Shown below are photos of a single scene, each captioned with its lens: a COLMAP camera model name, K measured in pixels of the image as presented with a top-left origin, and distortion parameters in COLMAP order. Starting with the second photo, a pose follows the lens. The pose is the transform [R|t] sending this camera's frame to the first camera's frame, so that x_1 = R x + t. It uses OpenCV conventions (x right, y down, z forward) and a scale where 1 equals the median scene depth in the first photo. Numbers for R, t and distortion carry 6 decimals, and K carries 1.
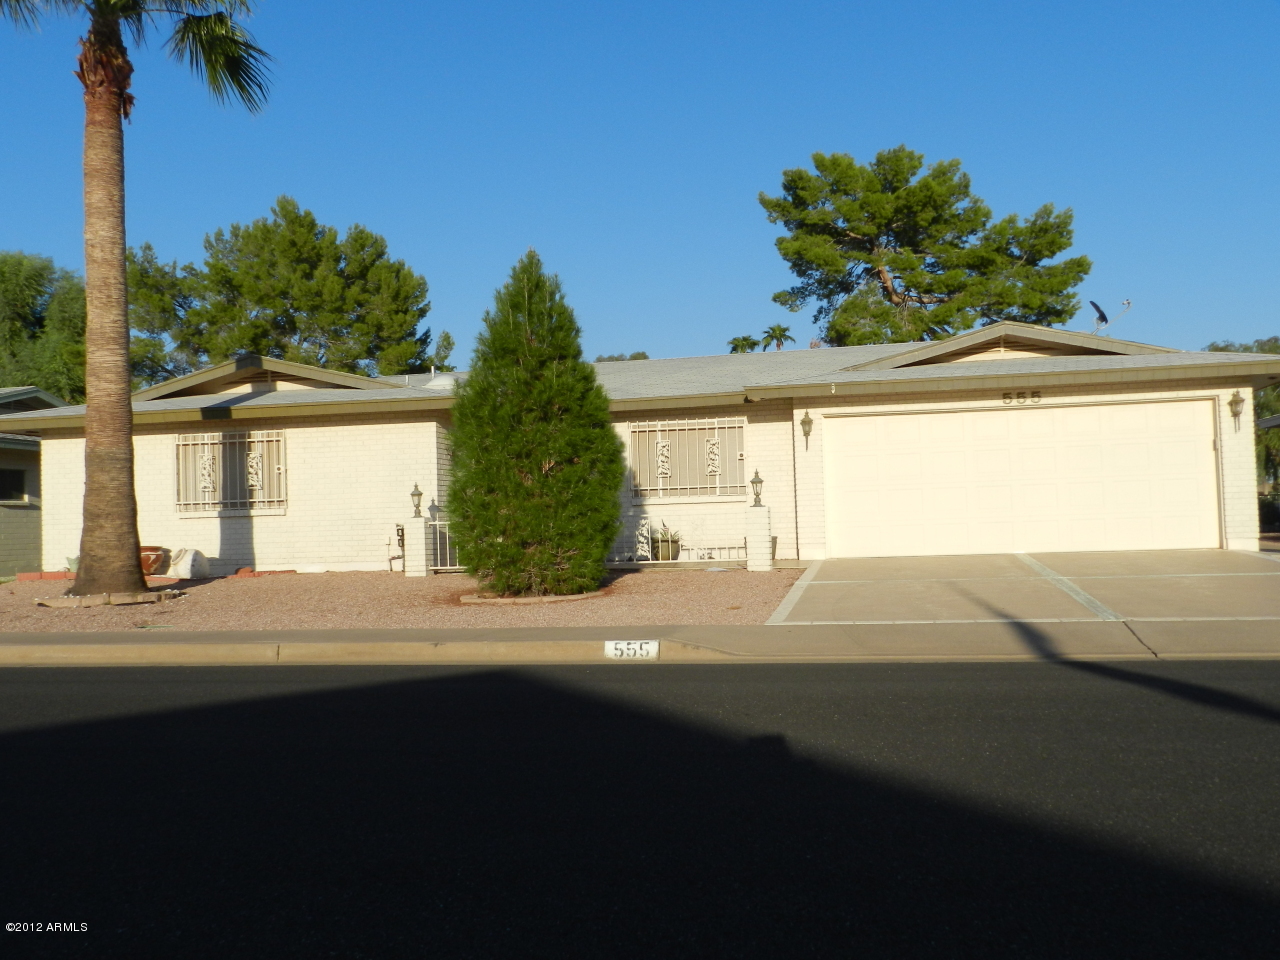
lens RADIAL K [[1196.3, 0, 640.0], [0, 1196.3, 480.0], [0, 0, 1]] dist [0.008100, 0.002876]
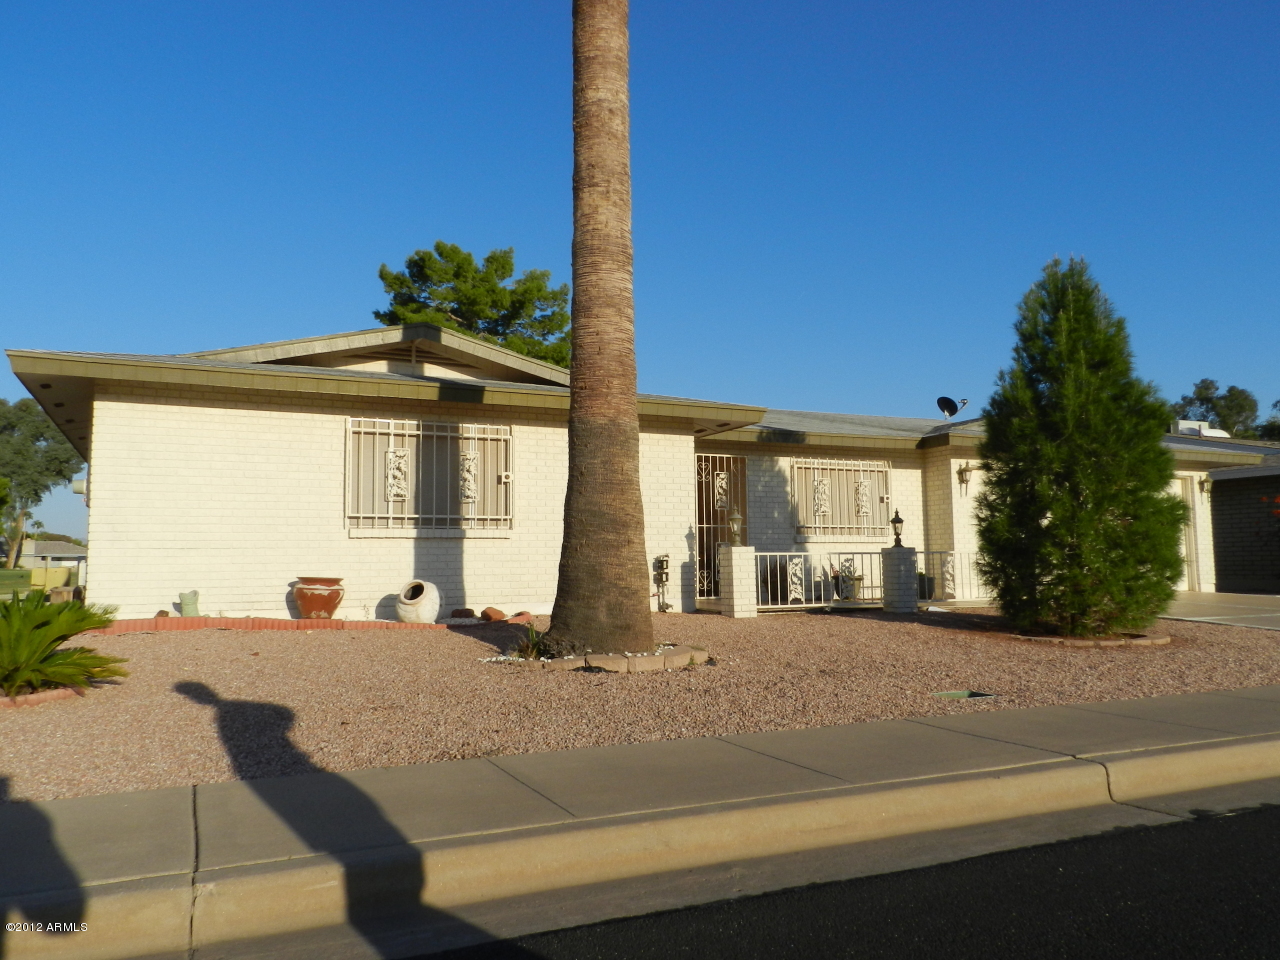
lens RADIAL K [[956.8, 0, 640.0], [0, 956.8, 480.0], [0, 0, 1]] dist [0.016361, -0.000069]
pose [[0.798544, 0.075064, 0.597237, -0.588531], [-0.037135, 0.996447, -0.075588, 0.034871], [-0.600790, 0.038182, 0.798495, 0.461246]]
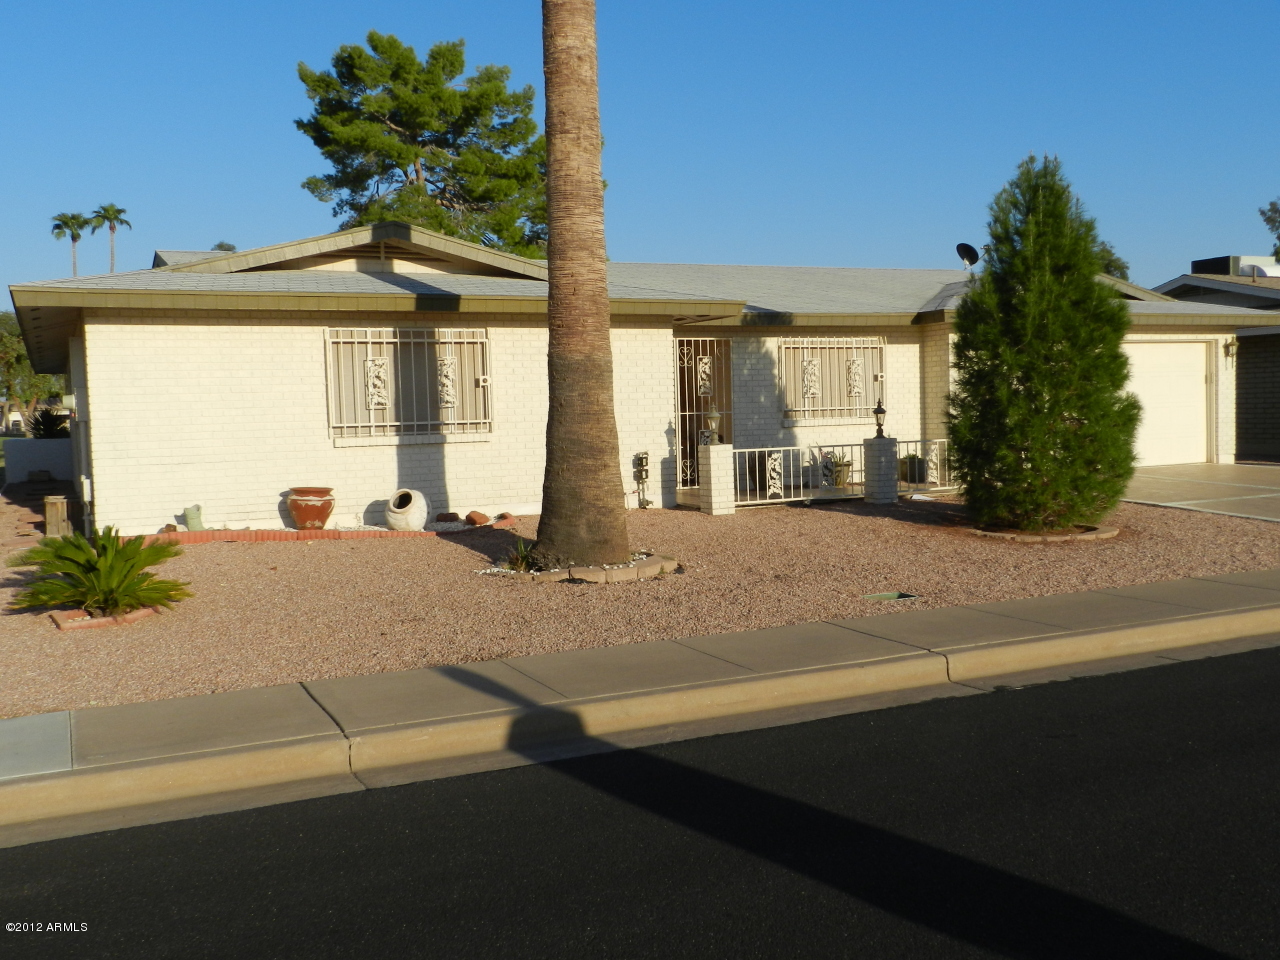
lens RADIAL K [[1196.3, 0, 640.0], [0, 1196.3, 480.0], [0, 0, 1]] dist [0.008100, 0.002876]
pose [[0.793425, -0.028786, 0.607987, -0.677978], [-0.019970, 0.997112, 0.073271, -0.003981], [-0.608340, -0.070276, 0.790559, 0.332909]]
